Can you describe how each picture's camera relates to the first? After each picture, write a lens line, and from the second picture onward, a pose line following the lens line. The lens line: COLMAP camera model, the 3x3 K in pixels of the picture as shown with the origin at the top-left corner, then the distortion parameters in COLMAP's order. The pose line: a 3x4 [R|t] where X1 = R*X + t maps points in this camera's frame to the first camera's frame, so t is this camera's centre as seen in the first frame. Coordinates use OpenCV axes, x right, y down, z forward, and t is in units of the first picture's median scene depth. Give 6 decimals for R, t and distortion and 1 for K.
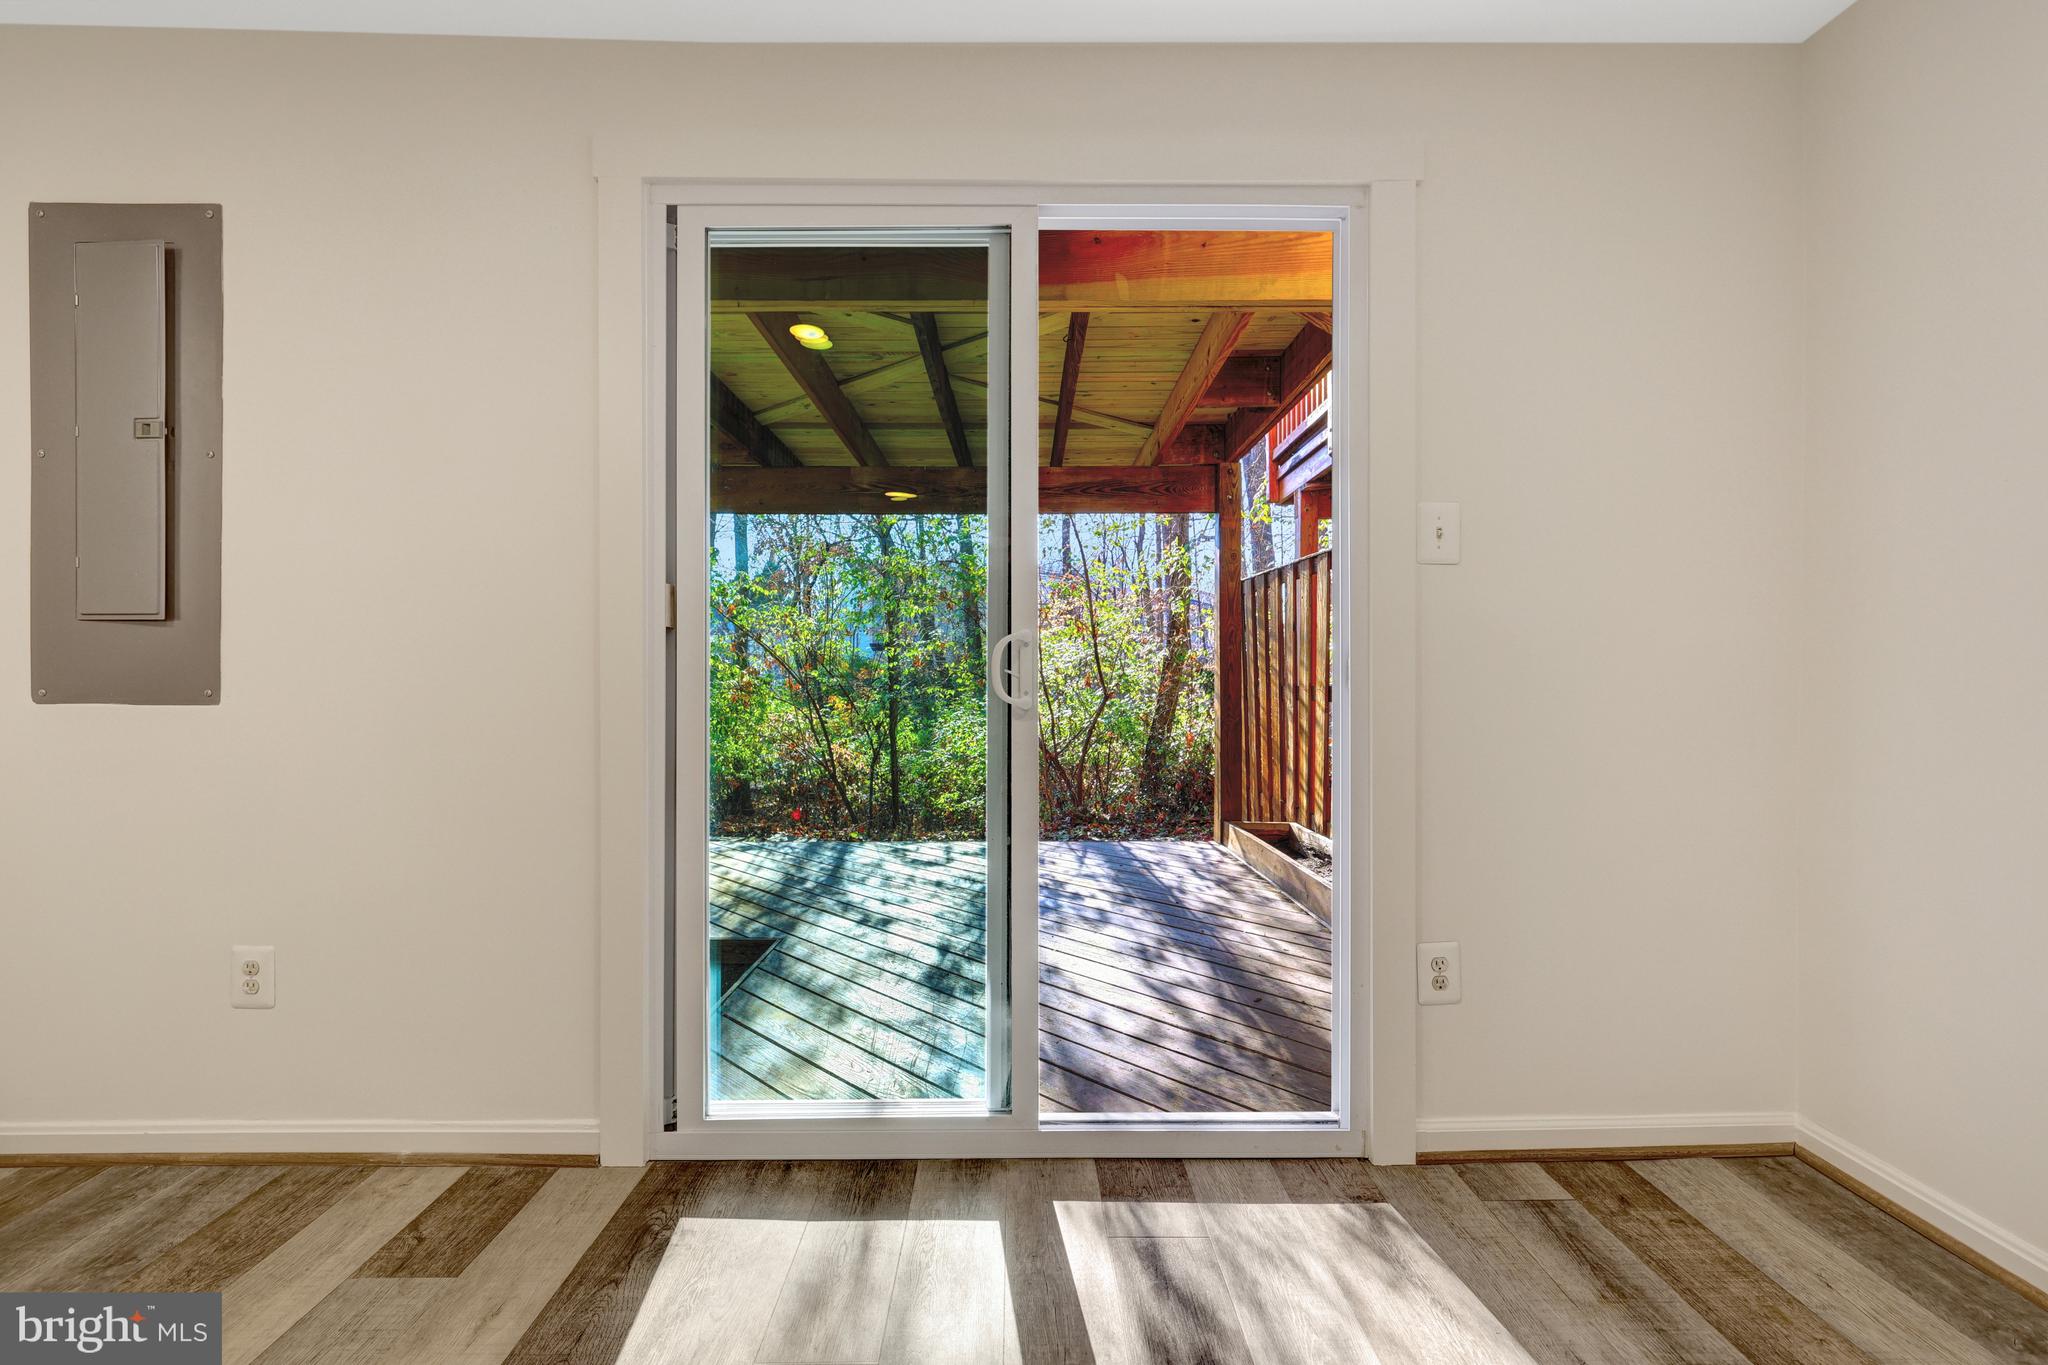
lens RADIAL K [[866.8, 0, 1016.1], [0, 866.8, 669.4], [0, 0, 1]] dist [0.001495, 0.000082]
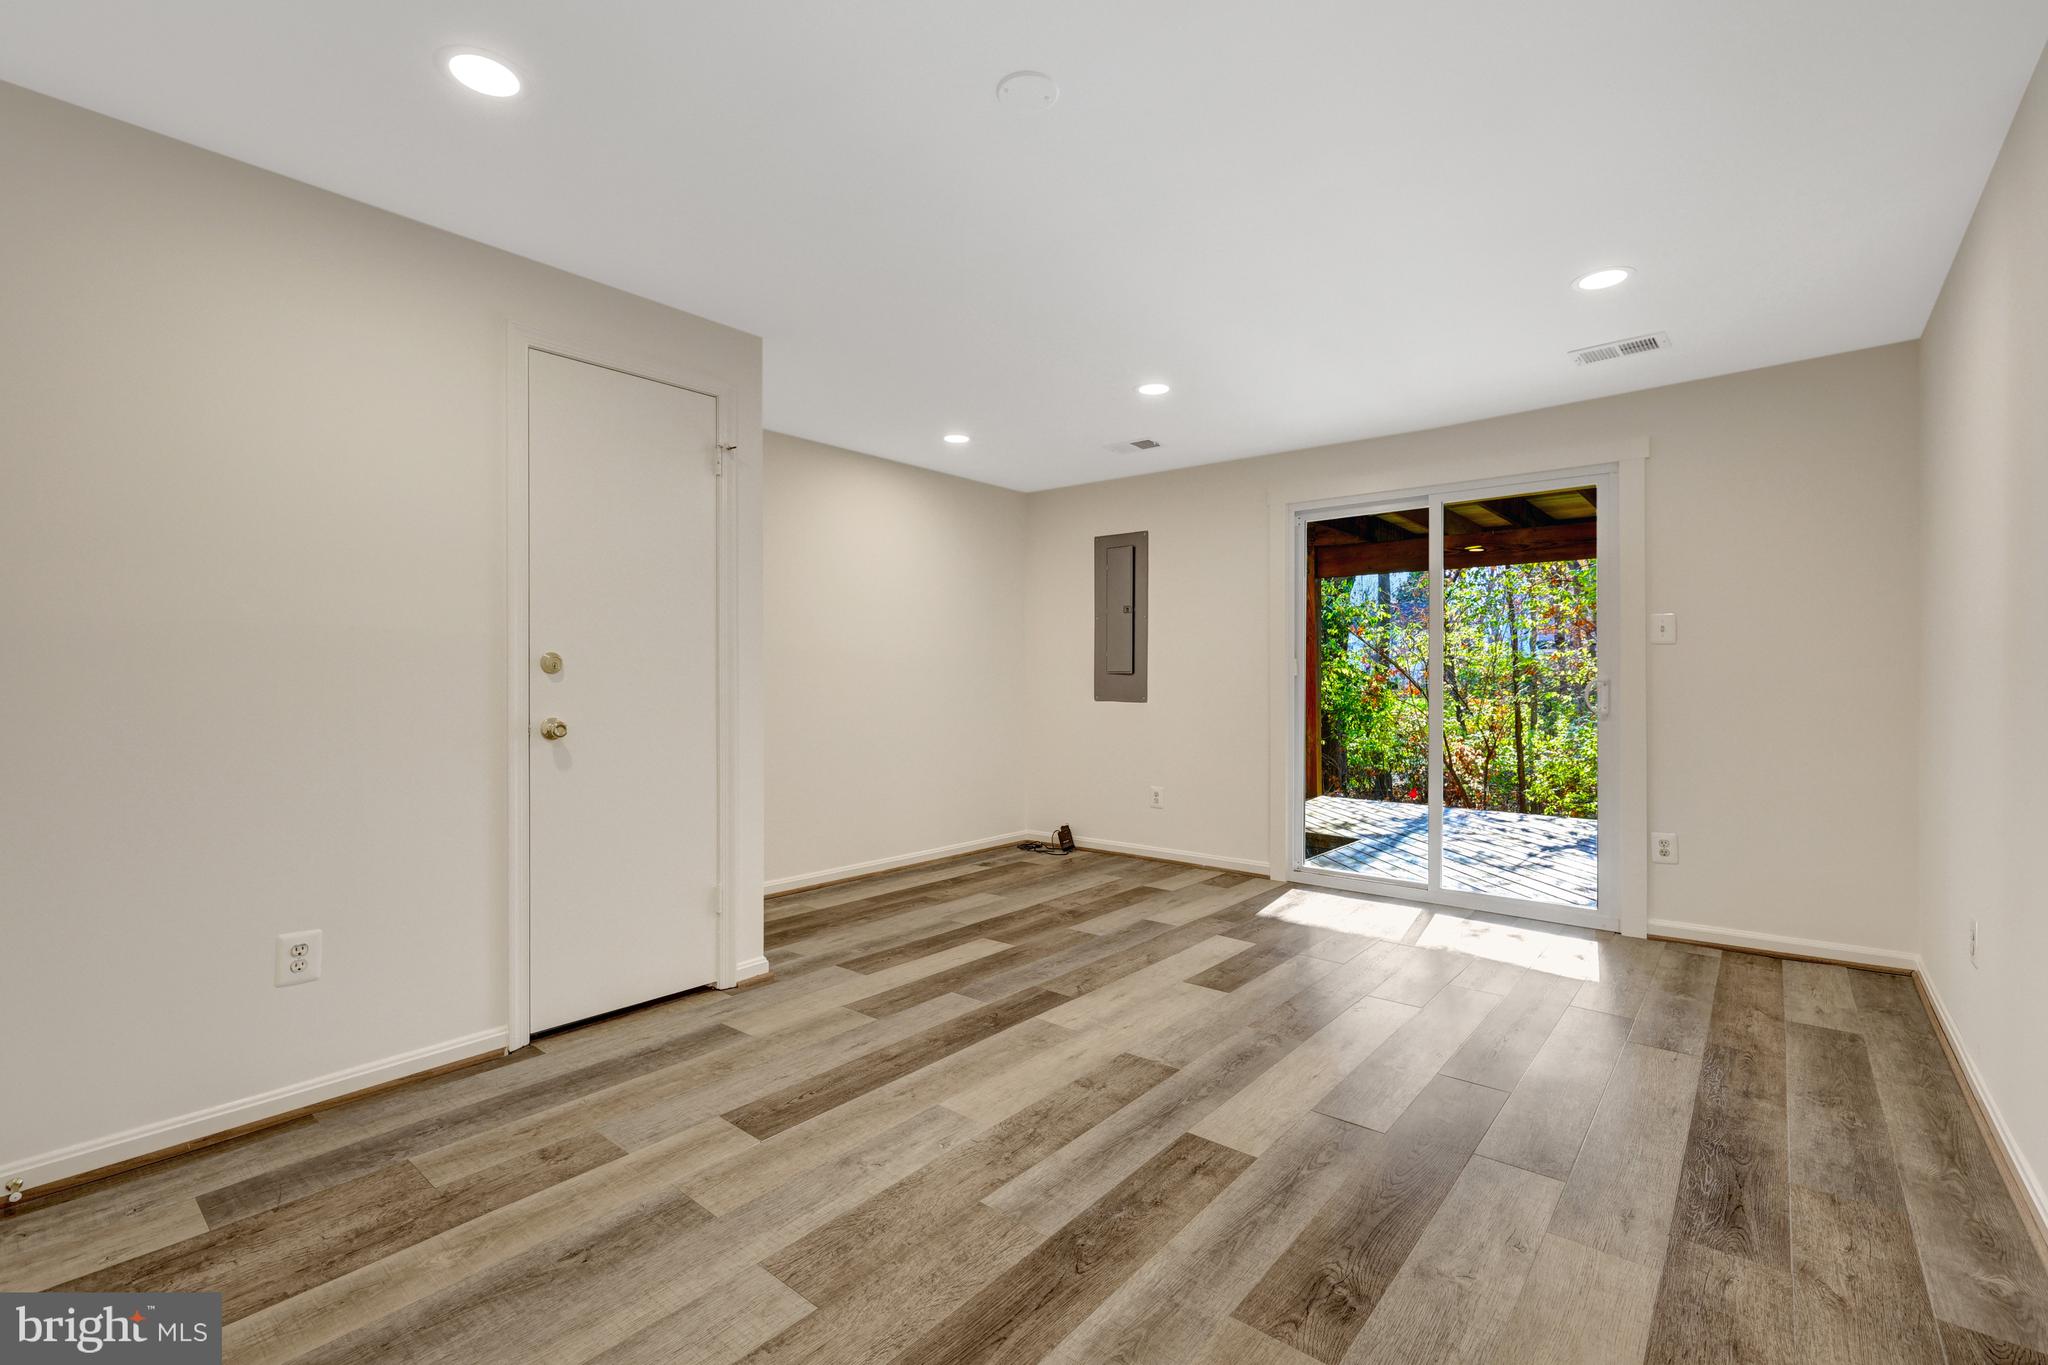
lens RADIAL K [[869.4, 0, 1025.9], [0, 869.4, 679.7], [0, 0, 1]] dist [-0.001390, -0.000329]
pose [[0.756302, 0.002681, -0.654217, 0.684148], [0.005945, 0.999922, 0.010970, -0.068985], [0.654195, -0.012186, 0.756227, -1.475144]]
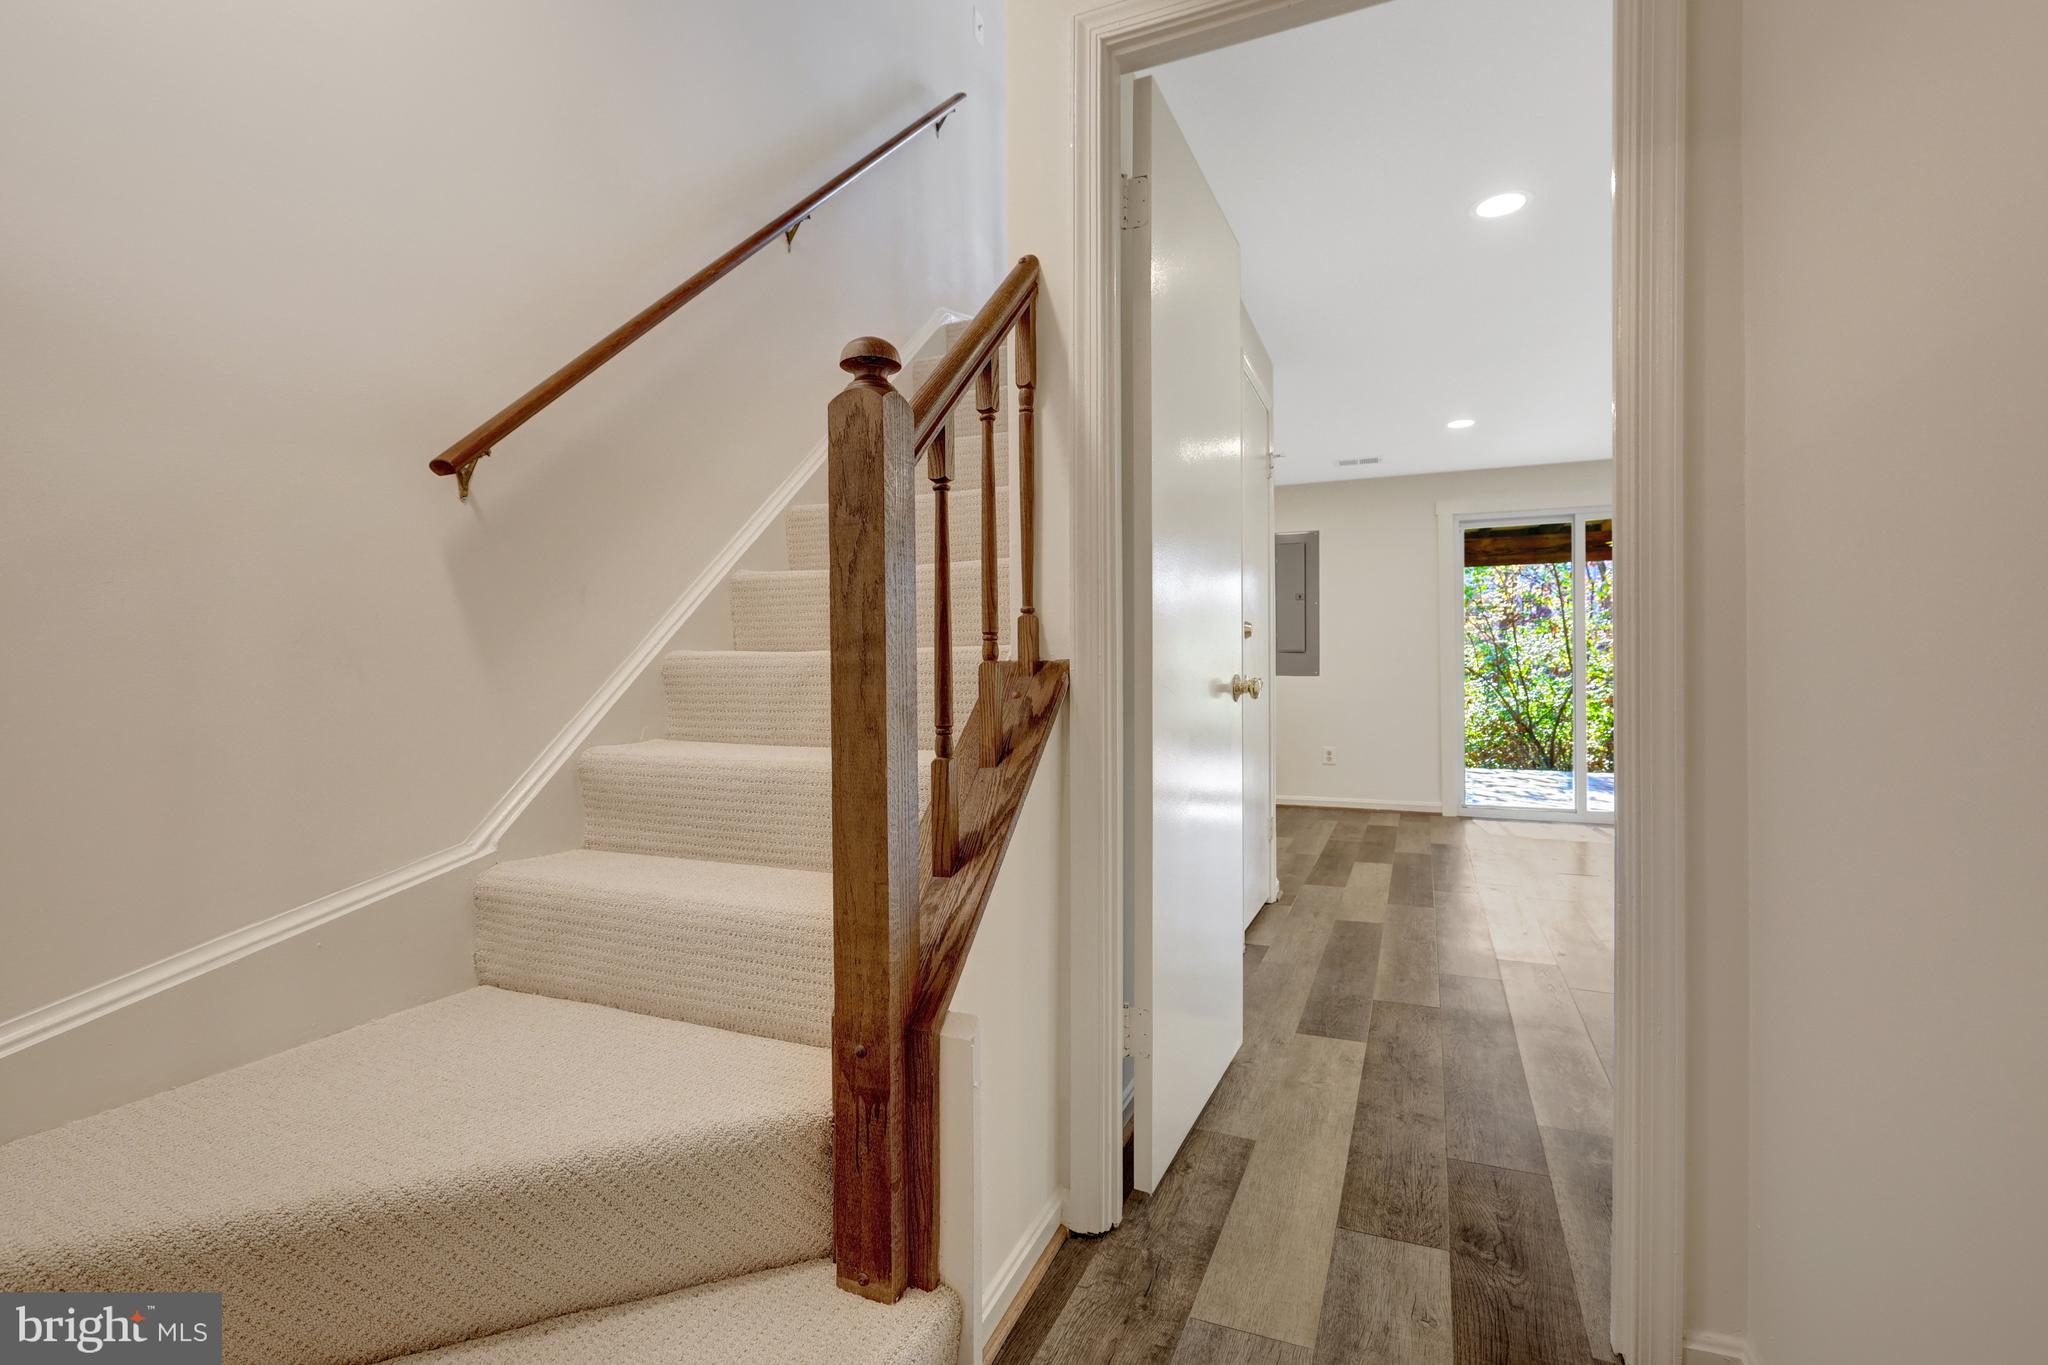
lens RADIAL K [[923.4, 0, 1018.7], [0, 923.4, 674.8], [0, 0, 1]] dist [0.002562, 0.000290]
pose [[0.920271, -0.003187, -0.391268, -0.582530], [0.008989, 0.999875, 0.012996, -0.021779], [0.391178, -0.015477, 0.920185, -2.827982]]
